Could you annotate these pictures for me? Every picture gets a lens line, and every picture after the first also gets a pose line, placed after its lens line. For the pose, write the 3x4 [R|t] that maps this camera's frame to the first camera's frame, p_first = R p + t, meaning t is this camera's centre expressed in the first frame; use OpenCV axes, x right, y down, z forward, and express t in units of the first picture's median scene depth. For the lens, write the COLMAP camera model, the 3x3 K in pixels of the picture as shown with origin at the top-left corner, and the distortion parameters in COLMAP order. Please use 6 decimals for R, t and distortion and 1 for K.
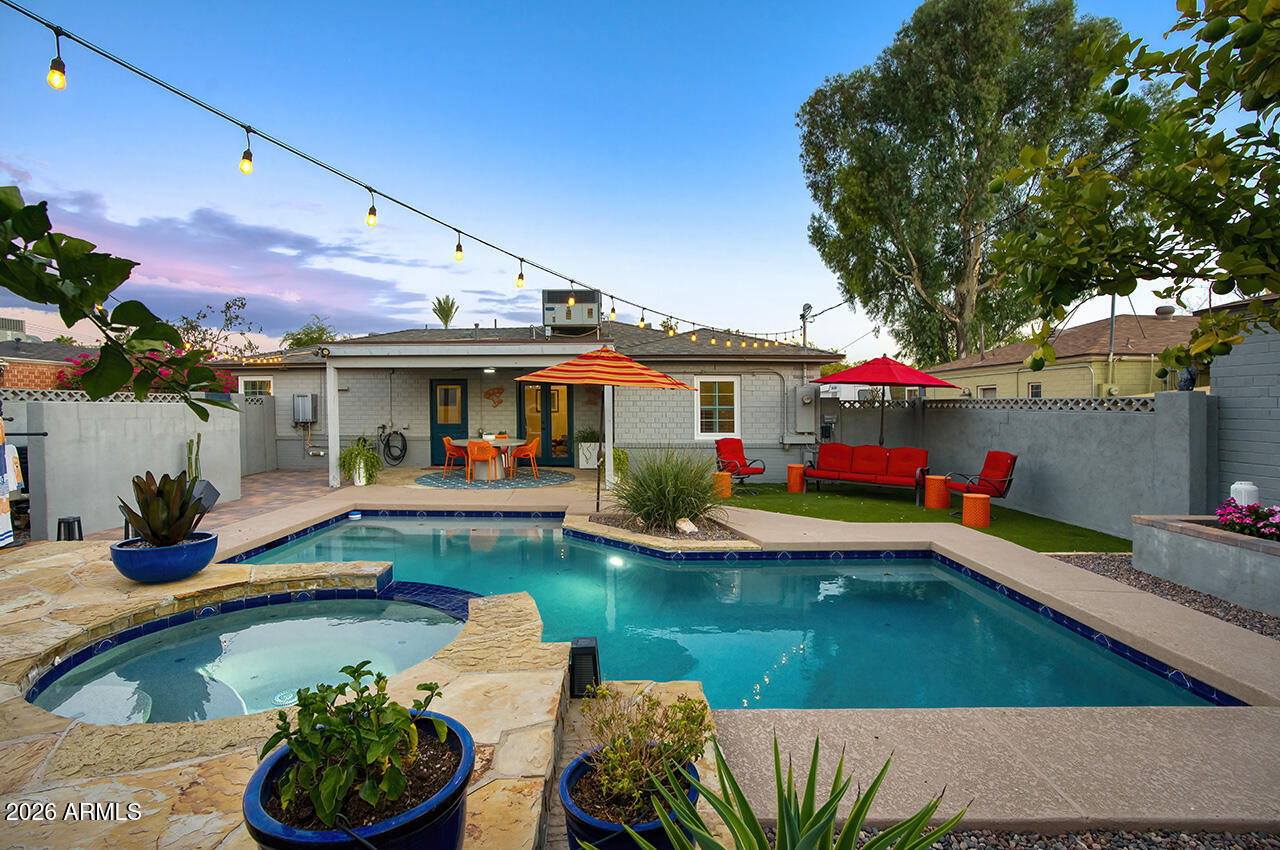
lens RADIAL K [[586.4, 0, 598.2], [0, 586.4, 411.7], [0, 0, 1]] dist [-0.066521, 0.024078]
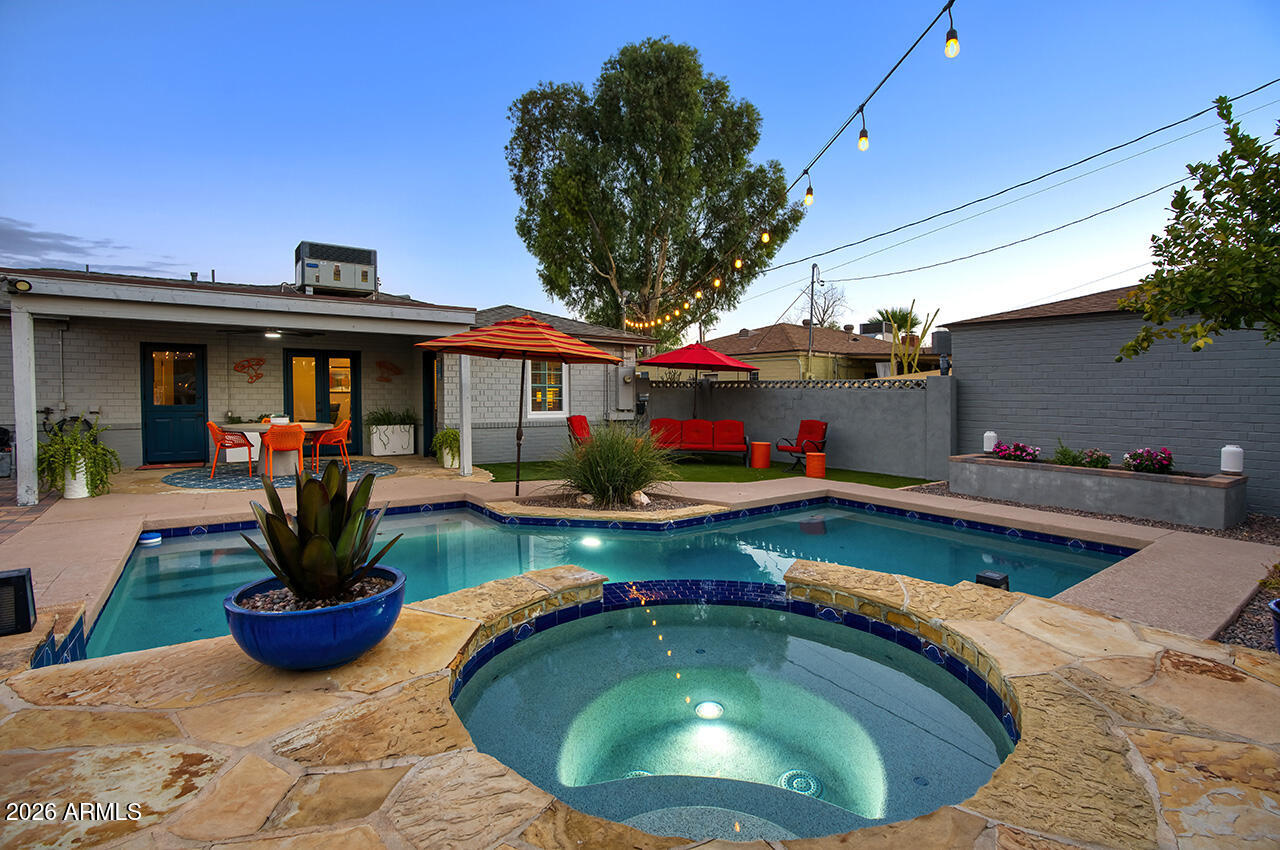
lens RADIAL K [[580.7, 0, 634.8], [0, 580.7, 389.5], [0, 0, 1]] dist [-0.048463, 0.023028]
pose [[0.803430, 0.009256, 0.595328, -0.298547], [-0.002628, 0.999925, -0.011999, 0.011564], [-0.595394, 0.008076, 0.803393, 0.123417]]
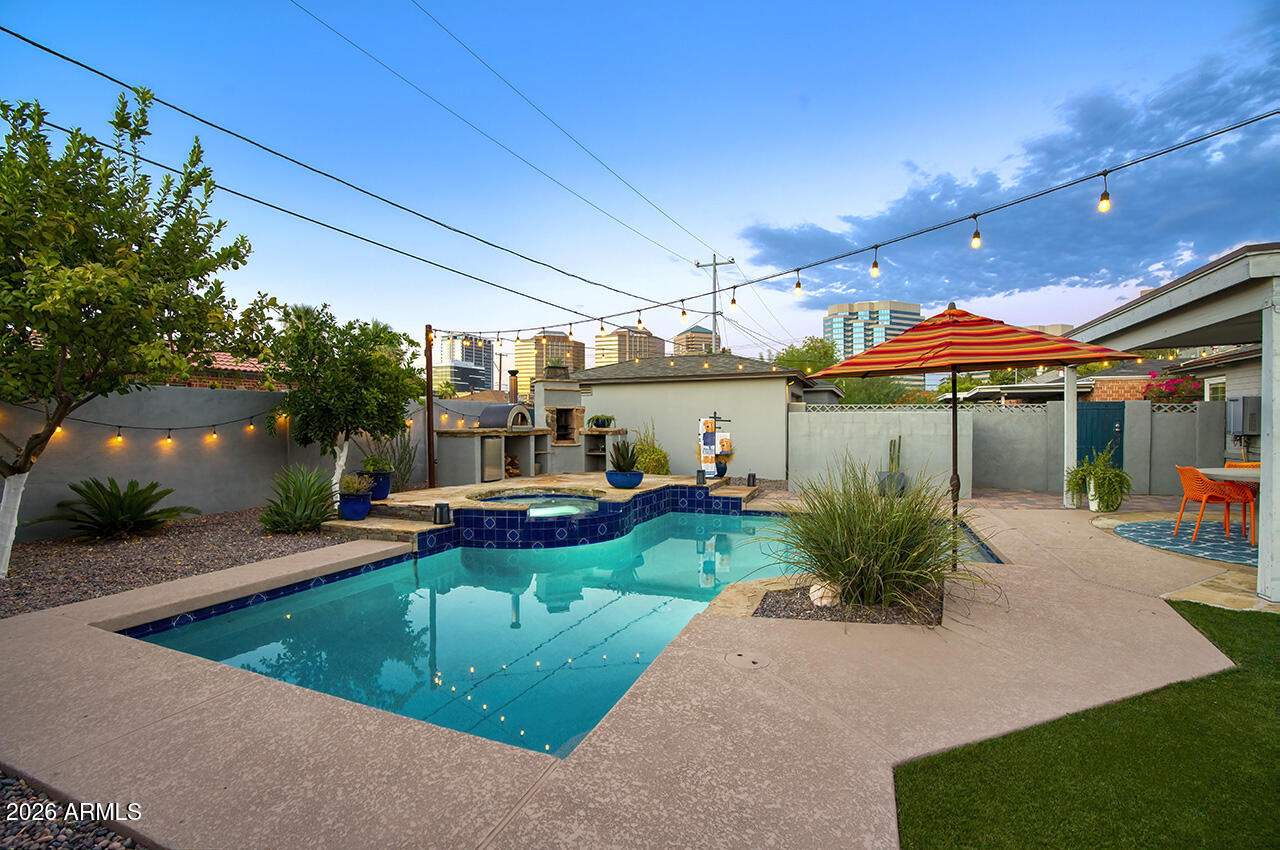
lens RADIAL K [[587.7, 0, 644.3], [0, 587.7, 431.1], [0, 0, 1]] dist [-0.070912, 0.024792]
pose [[-0.314286, 0.012429, -0.949247, 0.544664], [-0.006333, 0.999865, 0.015188, 0.010344], [0.949307, 0.010785, -0.314165, 0.682826]]
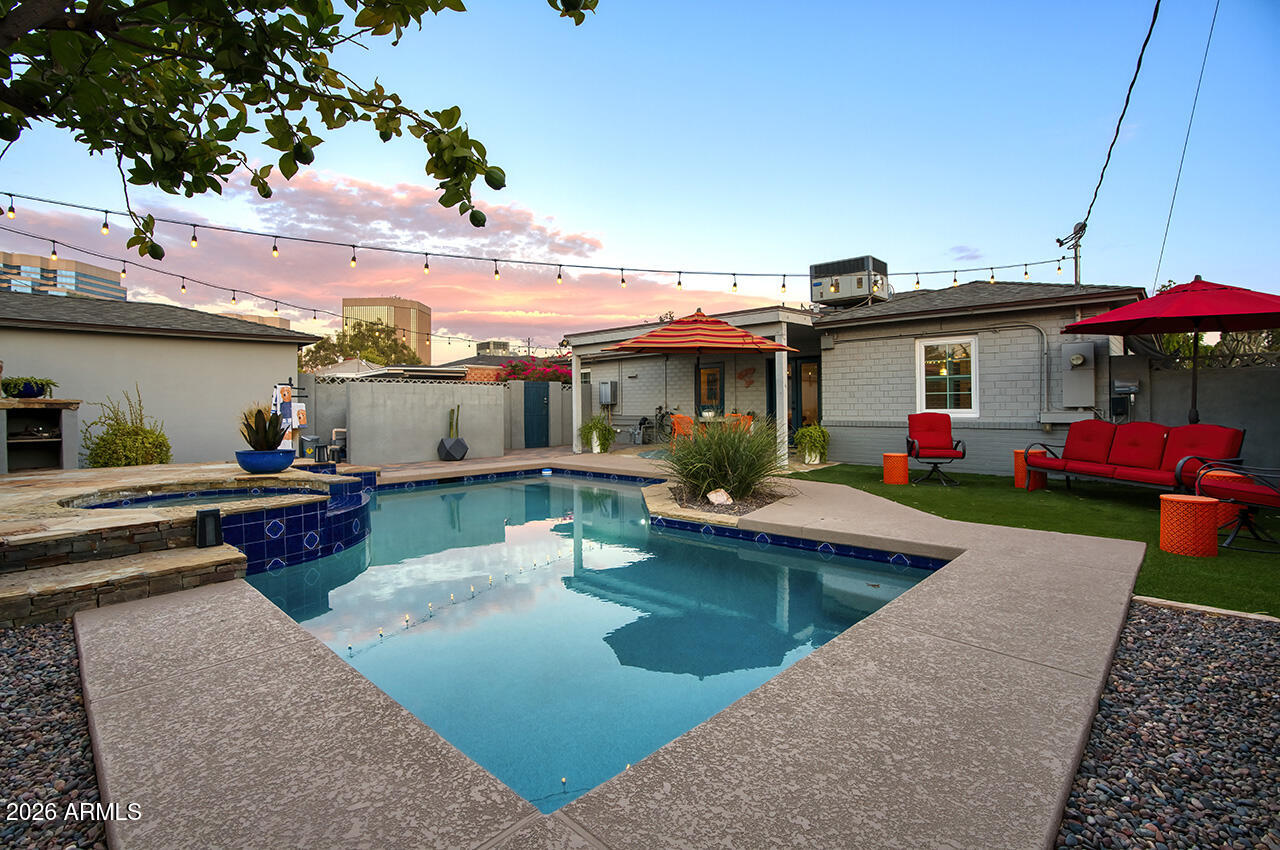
lens RADIAL K [[566.9, 0, 636.5], [0, 566.9, 400.3], [0, 0, 1]] dist [-0.037542, 0.000367]
pose [[0.763398, -0.013534, -0.645787, 0.428761], [0.003677, 0.999855, -0.016608, 0.040817], [0.645918, 0.010303, 0.763337, 0.169500]]
